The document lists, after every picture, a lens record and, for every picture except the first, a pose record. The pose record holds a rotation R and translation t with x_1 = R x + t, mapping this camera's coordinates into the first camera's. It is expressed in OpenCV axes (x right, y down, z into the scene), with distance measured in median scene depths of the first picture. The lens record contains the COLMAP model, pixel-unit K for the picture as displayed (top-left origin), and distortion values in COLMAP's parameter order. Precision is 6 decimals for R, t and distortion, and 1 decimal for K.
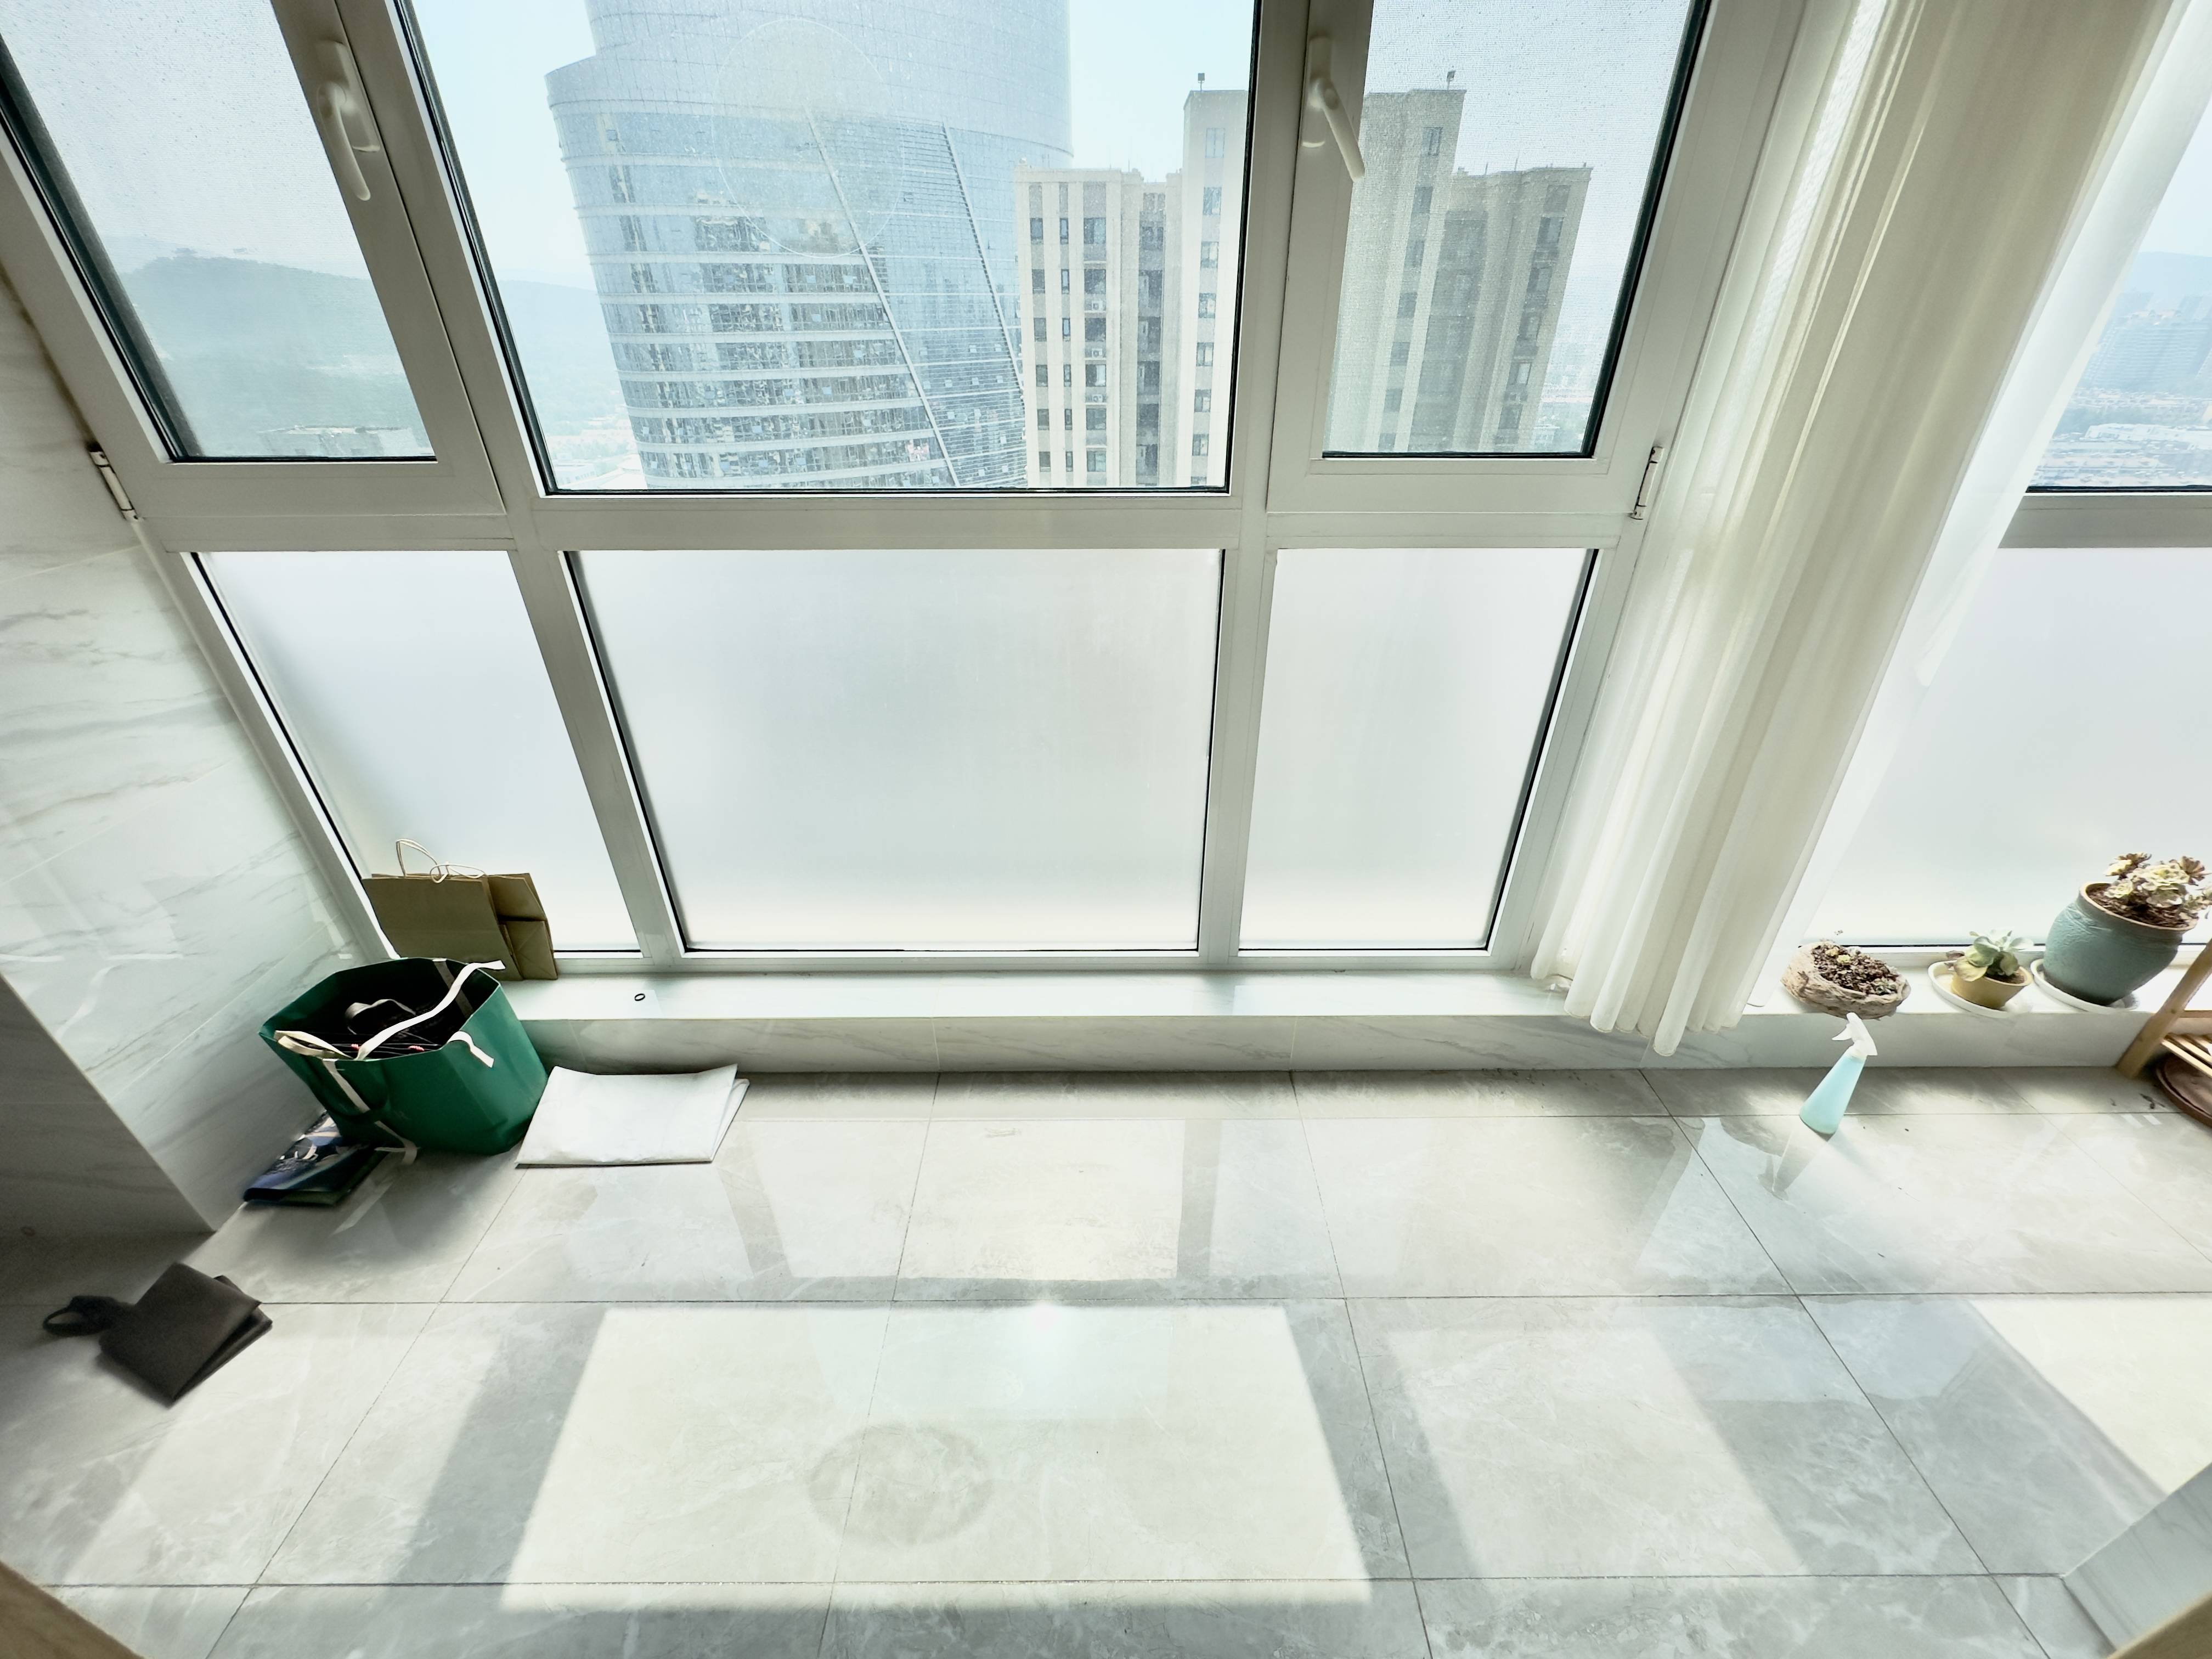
lens RADIAL K [[885.8, 0, 1104.3], [0, 885.8, 823.6], [0, 0, 1]] dist [-0.001594, -0.000186]
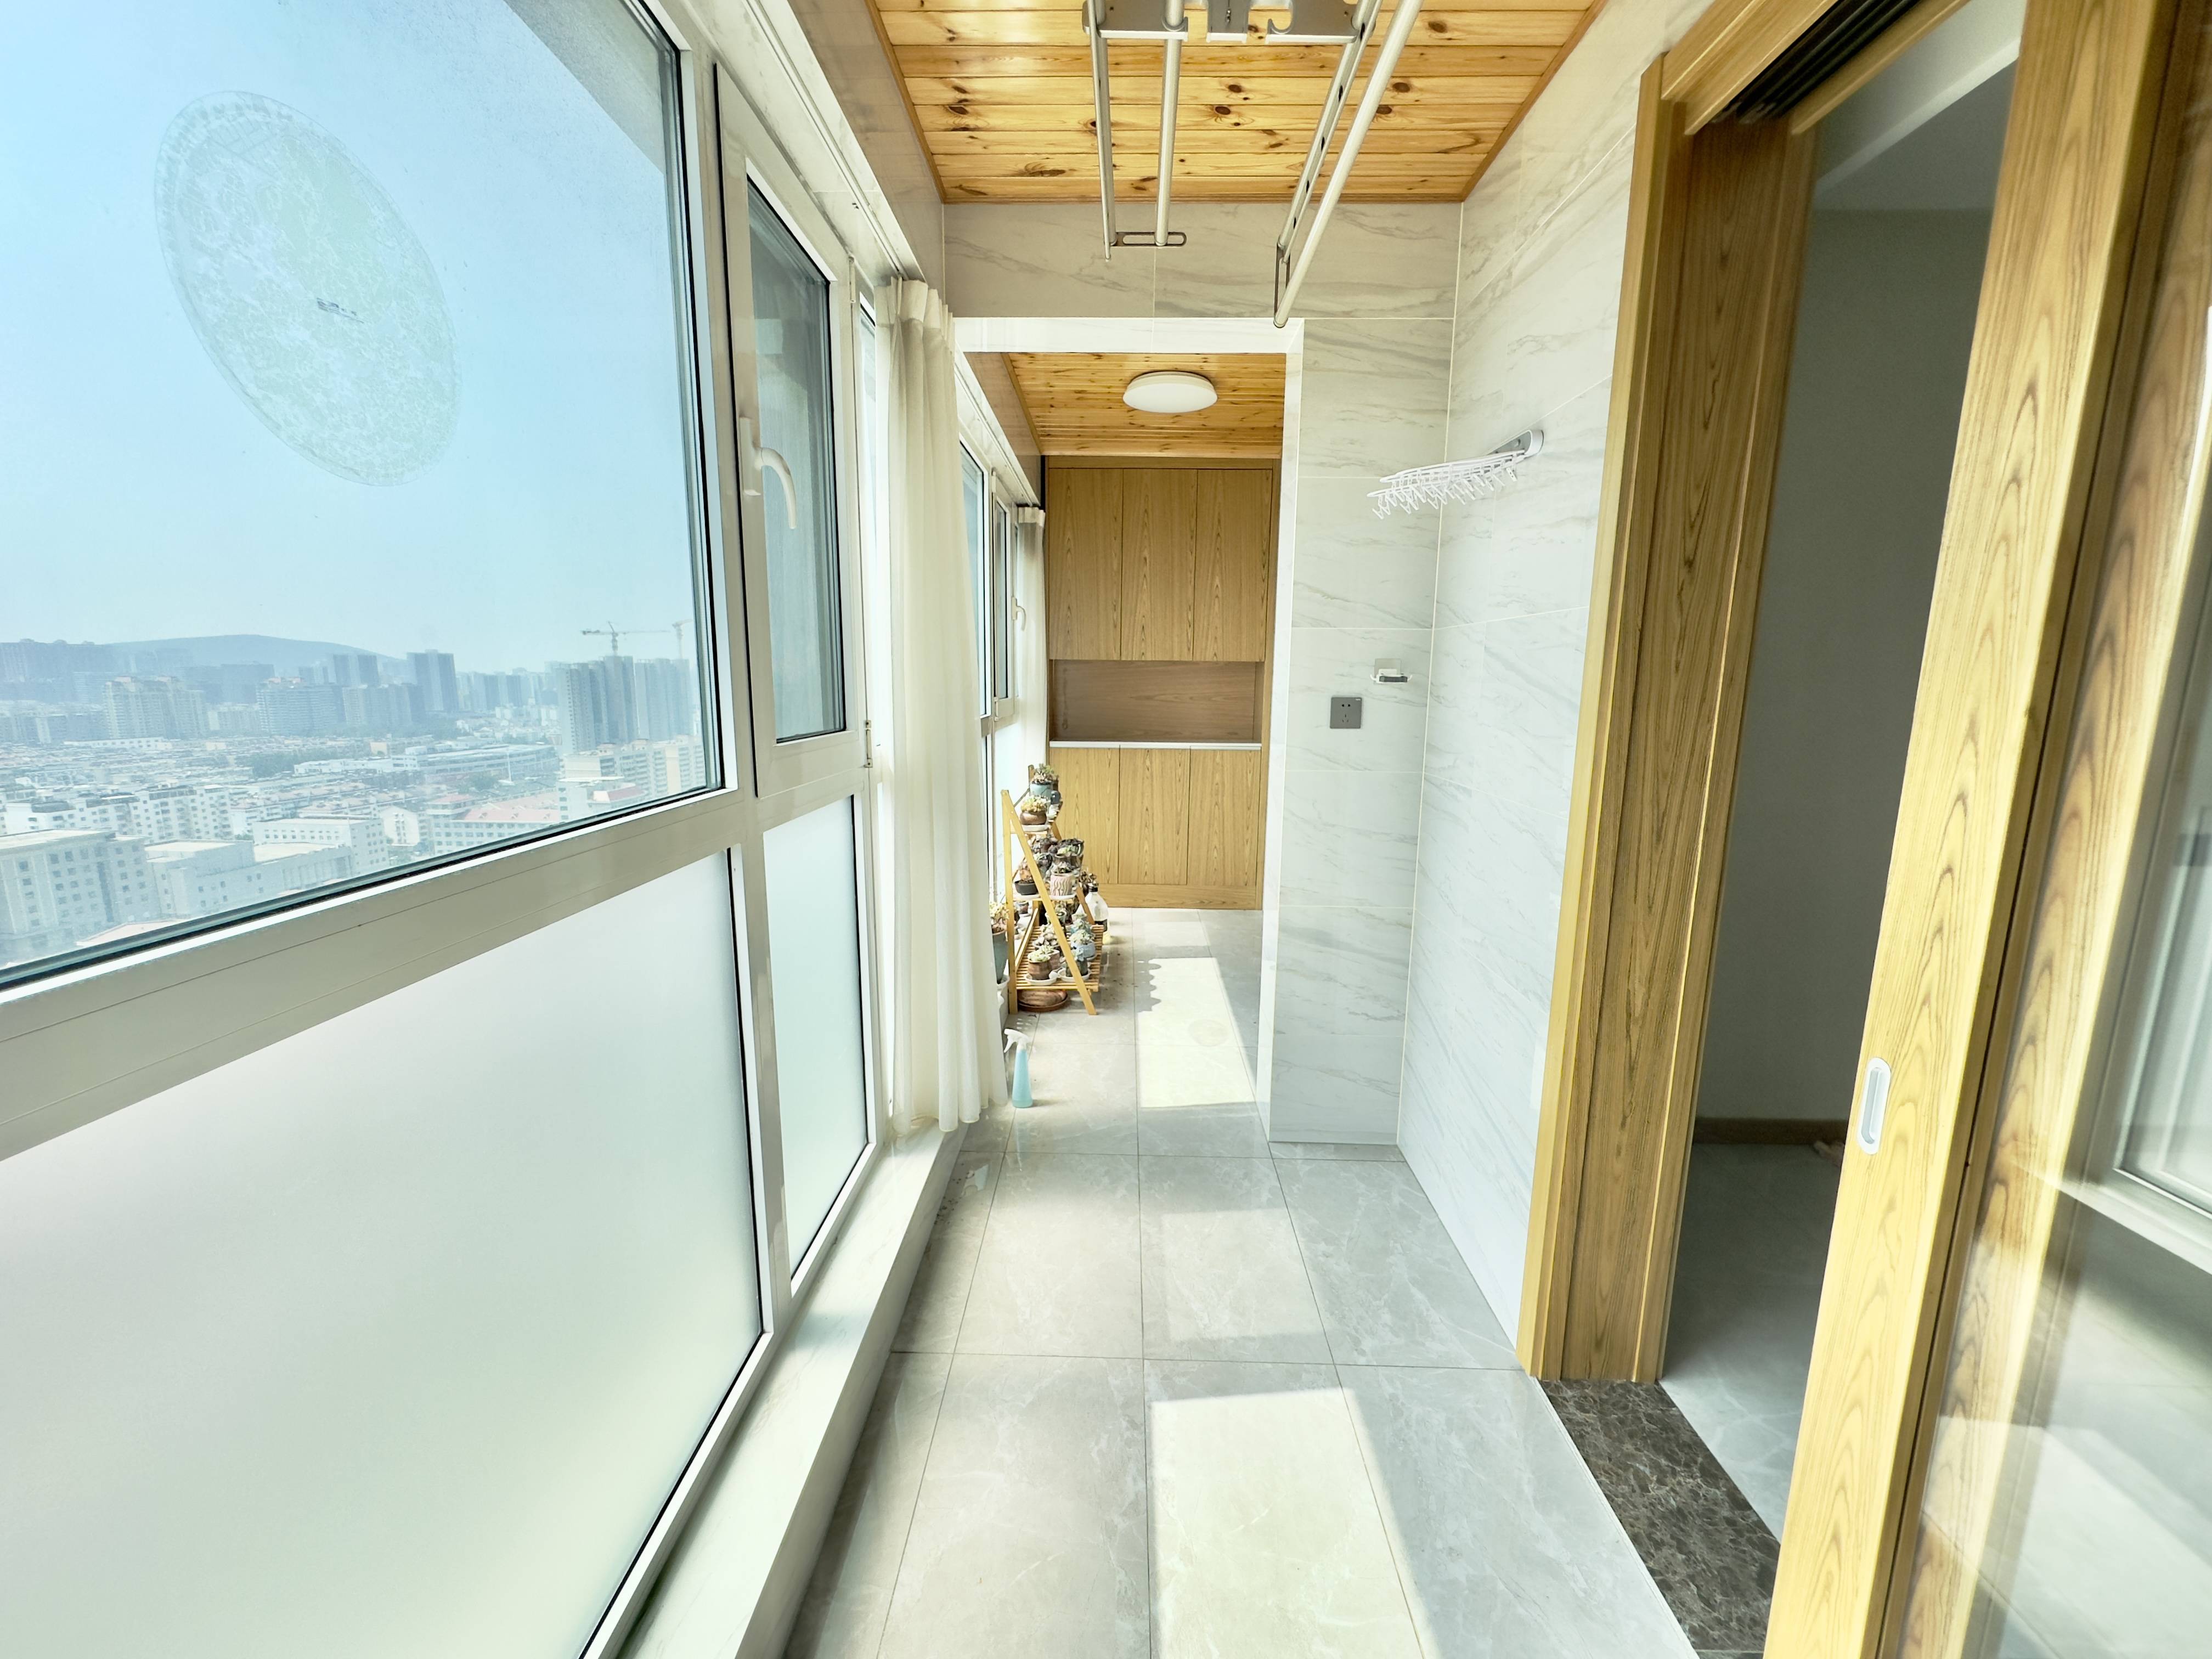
lens RADIAL K [[885.8, 0, 1102.0], [0, 885.8, 824.6], [0, 0, 1]] dist [-0.001594, -0.000186]
pose [[0.023456, -0.159084, 0.986986, -0.643288], [0.498100, 0.857853, 0.126432, -0.210358], [-0.866802, 0.488652, 0.099361, 0.471028]]
